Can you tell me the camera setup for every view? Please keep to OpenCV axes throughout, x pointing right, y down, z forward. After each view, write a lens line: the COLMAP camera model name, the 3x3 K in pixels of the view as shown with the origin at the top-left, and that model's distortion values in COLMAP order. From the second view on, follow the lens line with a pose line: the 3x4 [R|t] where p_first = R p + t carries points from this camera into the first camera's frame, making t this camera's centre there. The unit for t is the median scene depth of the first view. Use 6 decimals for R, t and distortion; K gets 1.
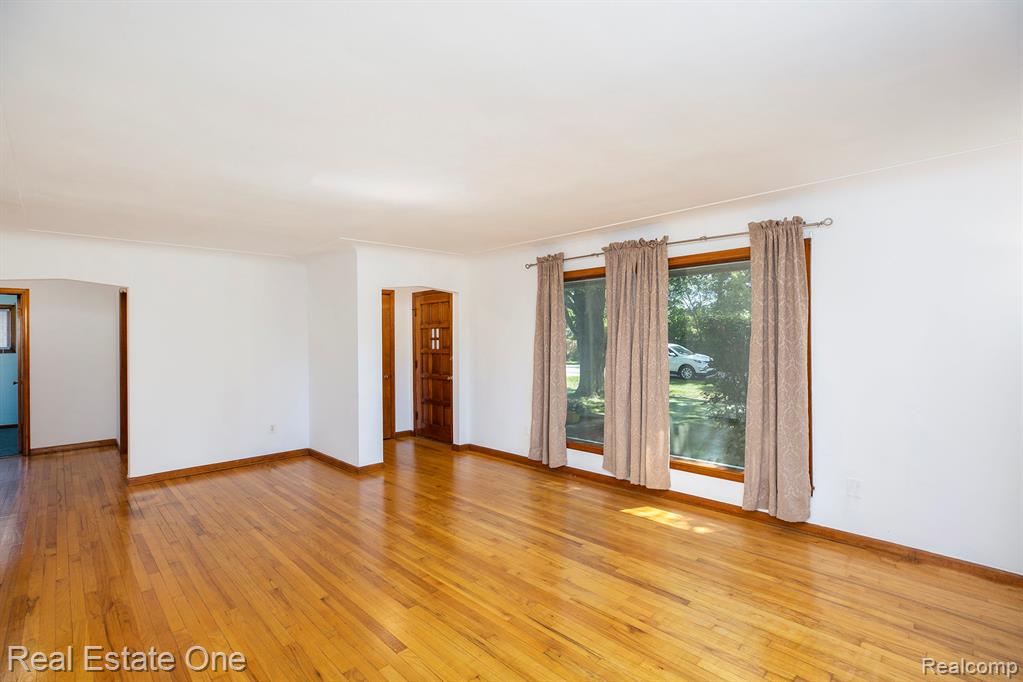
lens RADIAL K [[489.0, 0, 514.0], [0, 489.0, 338.8], [0, 0, 1]] dist [-0.021370, 0.000815]
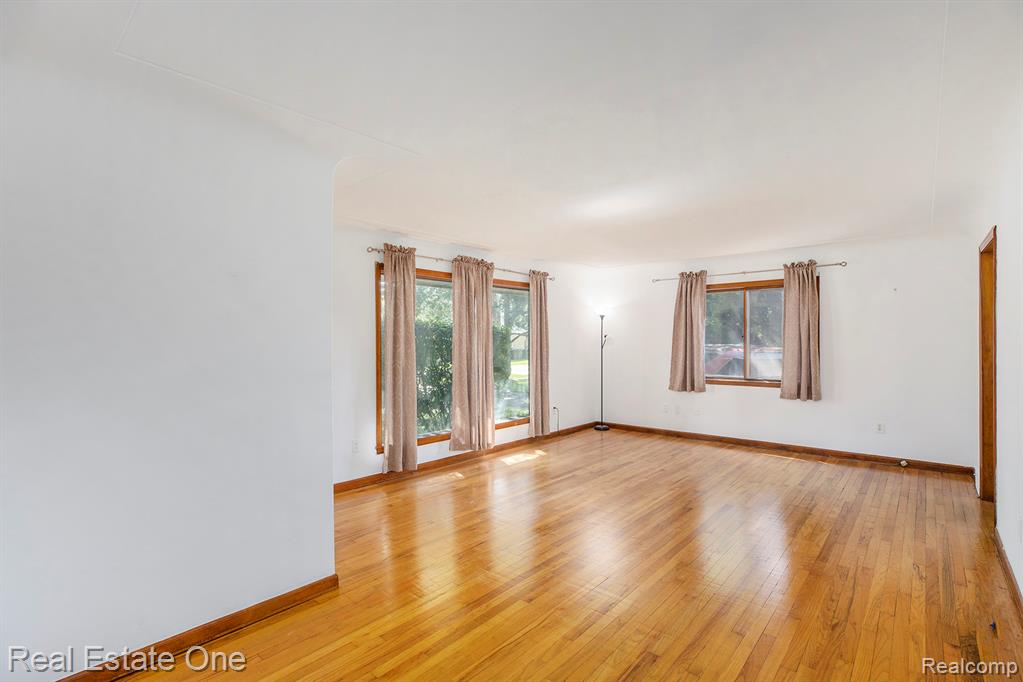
lens RADIAL K [[489.0, 0, 514.0], [0, 489.0, 338.8], [0, 0, 1]] dist [-0.021370, 0.000815]
pose [[-0.106539, 0.004831, 0.994297, -1.363368], [-0.012258, 0.999906, -0.006172, 0.016303], [-0.994233, -0.012845, -0.106470, 1.380935]]
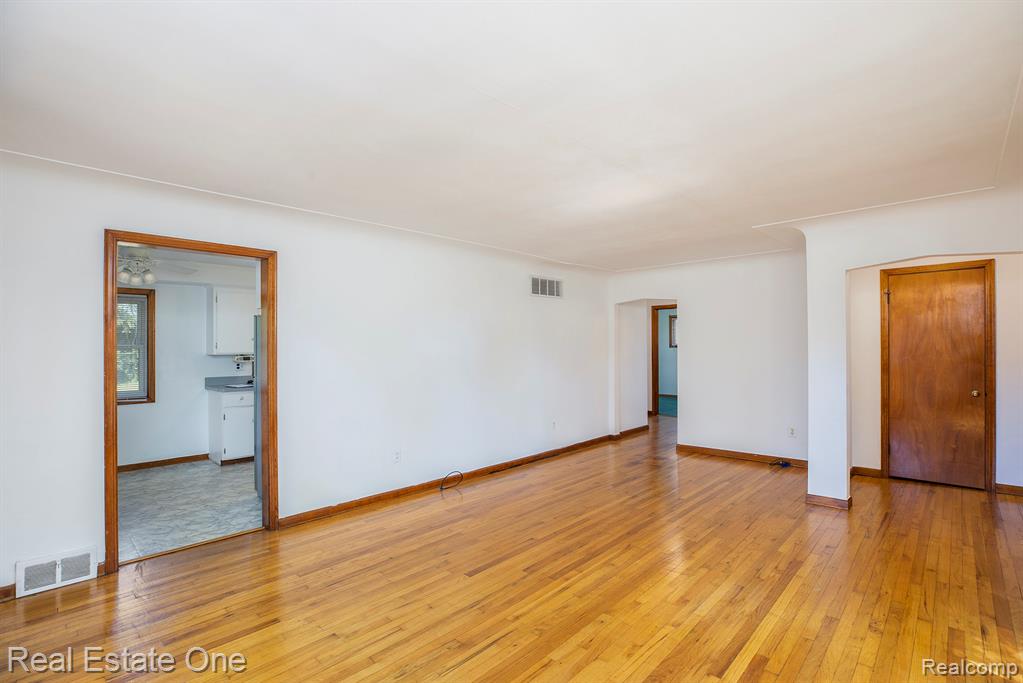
lens RADIAL K [[466.0, 0, 508.1], [0, 466.0, 337.8], [0, 0, 1]] dist [-0.019390, -0.000070]
pose [[0.026603, -0.008393, -0.999611, 0.743110], [0.017586, 0.999814, -0.007927, -0.014183], [0.999491, -0.017368, 0.026746, 0.739199]]
